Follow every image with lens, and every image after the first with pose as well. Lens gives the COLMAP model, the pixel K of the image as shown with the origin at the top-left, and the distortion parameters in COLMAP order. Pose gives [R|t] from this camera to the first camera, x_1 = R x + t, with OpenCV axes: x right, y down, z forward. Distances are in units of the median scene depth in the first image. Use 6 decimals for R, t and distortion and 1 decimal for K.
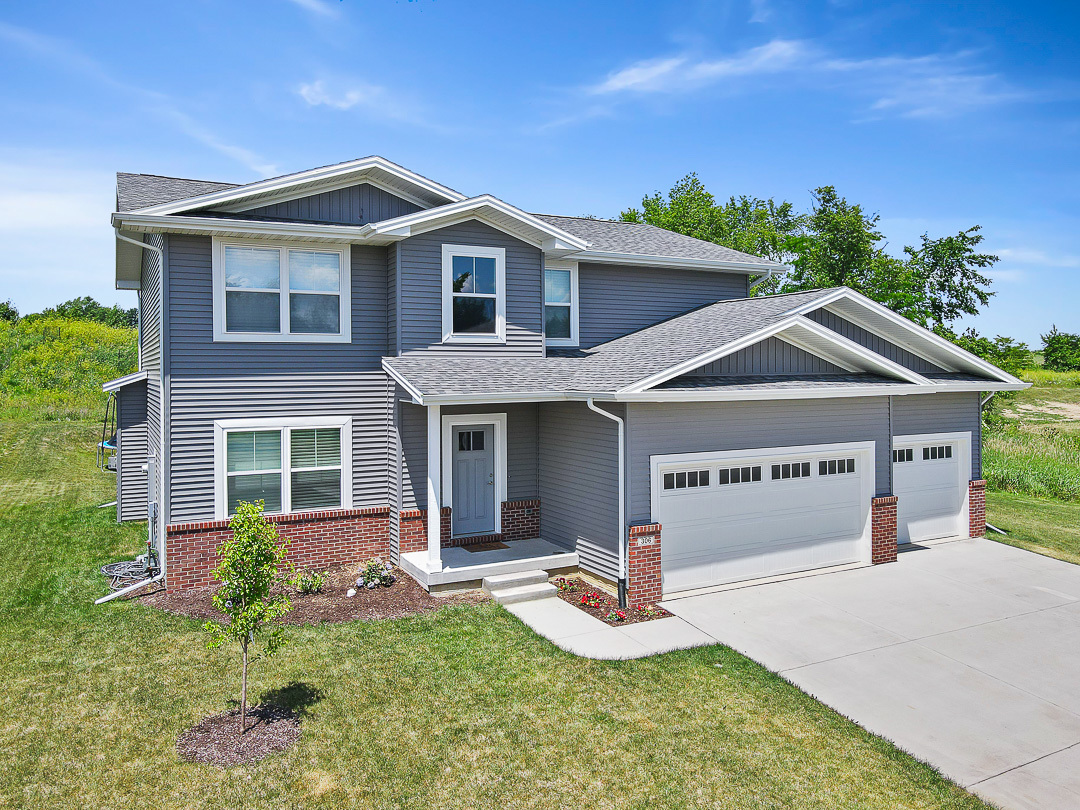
lens RADIAL K [[796.1, 0, 536.5], [0, 796.1, 376.9], [0, 0, 1]] dist [0.011736, 0.005389]
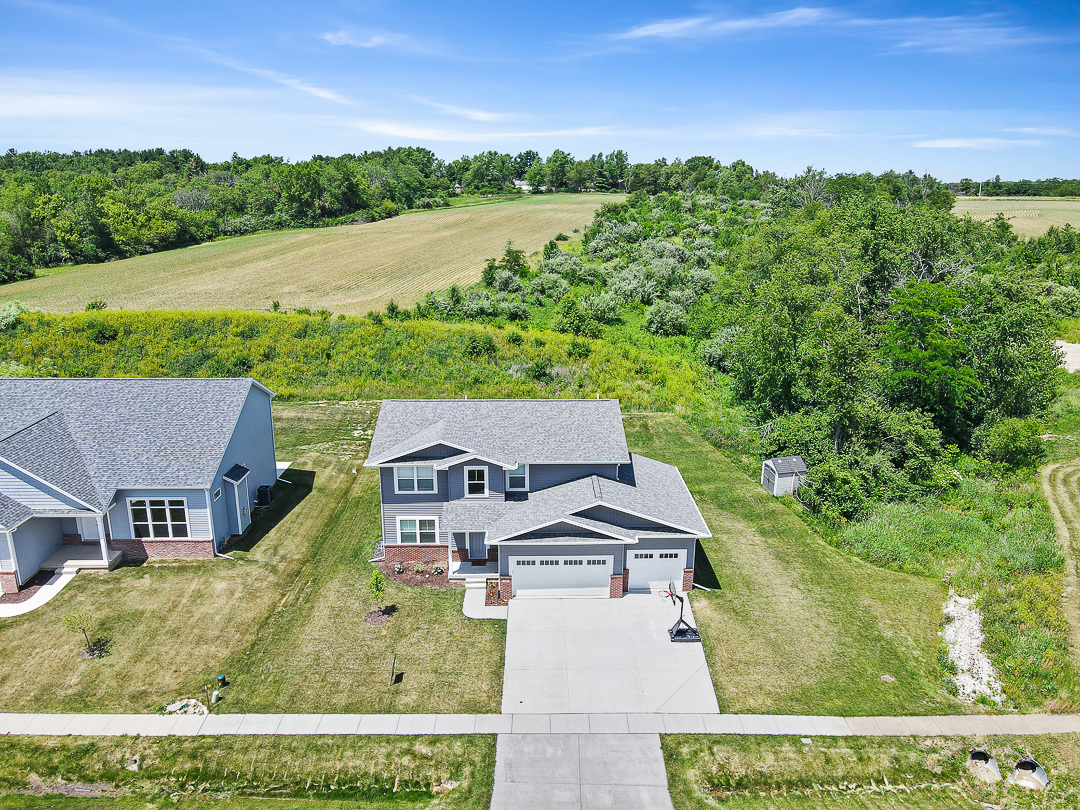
lens RADIAL K [[787.9, 0, 540.0], [0, 787.9, 405.0], [0, 0, 1]] dist [0.017922, 0.006198]
pose [[0.890855, 0.129734, -0.435369, 1.418938], [-0.008910, 0.963161, 0.268778, -1.214071], [0.454200, -0.235563, 0.859193, -1.356661]]
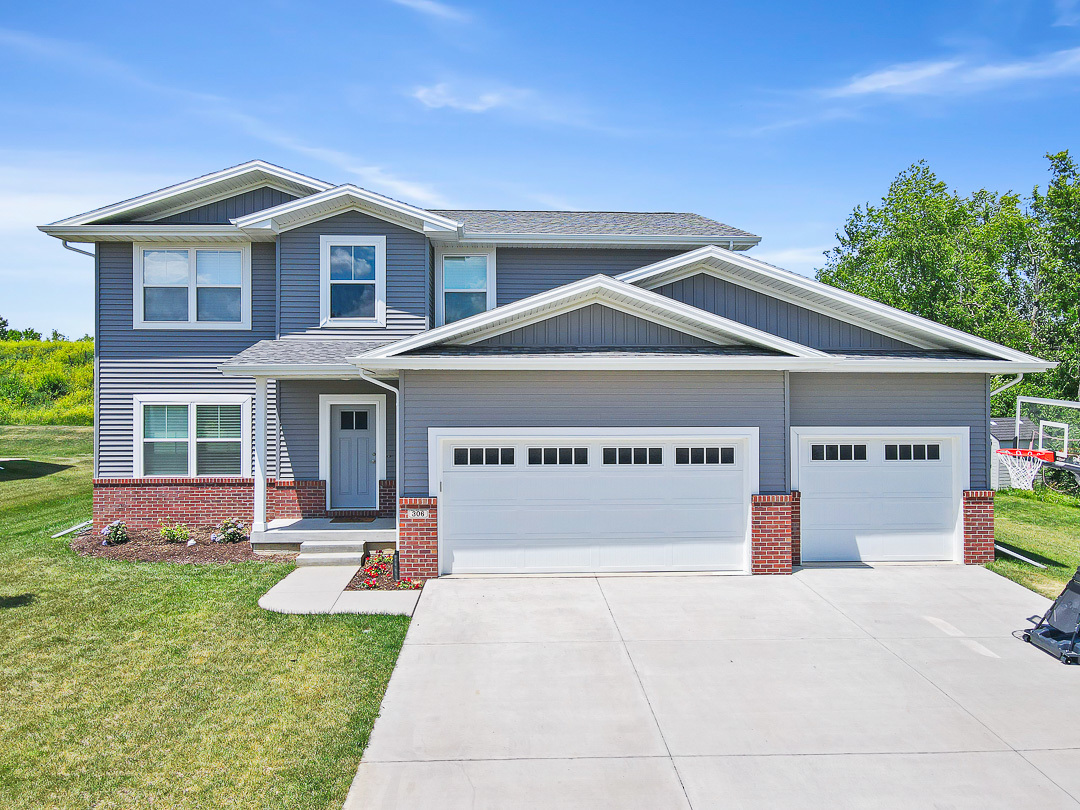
lens RADIAL K [[787.9, 0, 540.0], [0, 787.9, 405.0], [0, 0, 1]] dist [0.017922, 0.006198]
pose [[0.904824, 0.001250, -0.425784, 0.634332], [-0.007207, 0.999897, -0.012379, 0.077057], [0.425725, 0.014270, 0.904740, 0.172930]]
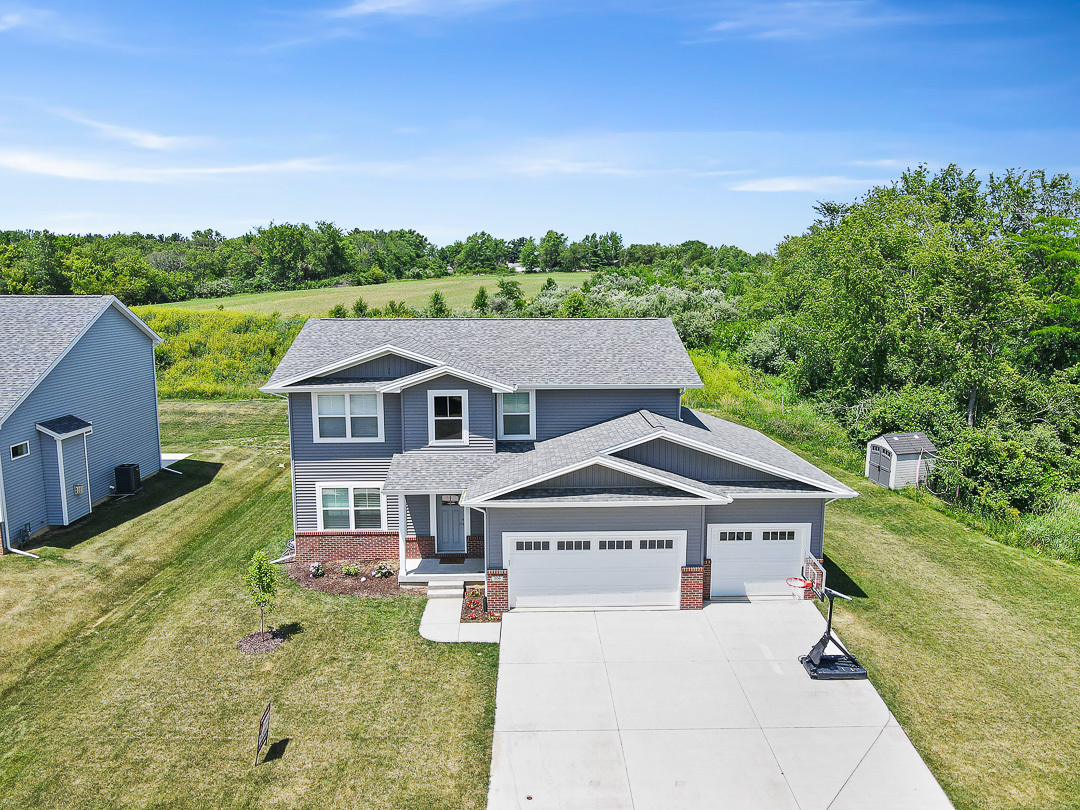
lens RADIAL K [[787.9, 0, 540.0], [0, 787.9, 405.0], [0, 0, 1]] dist [0.017922, 0.006198]
pose [[0.895269, 0.070459, -0.439920, 0.903682], [-0.006022, 0.989239, 0.146184, -0.406998], [0.445486, -0.128225, 0.886059, -0.441648]]
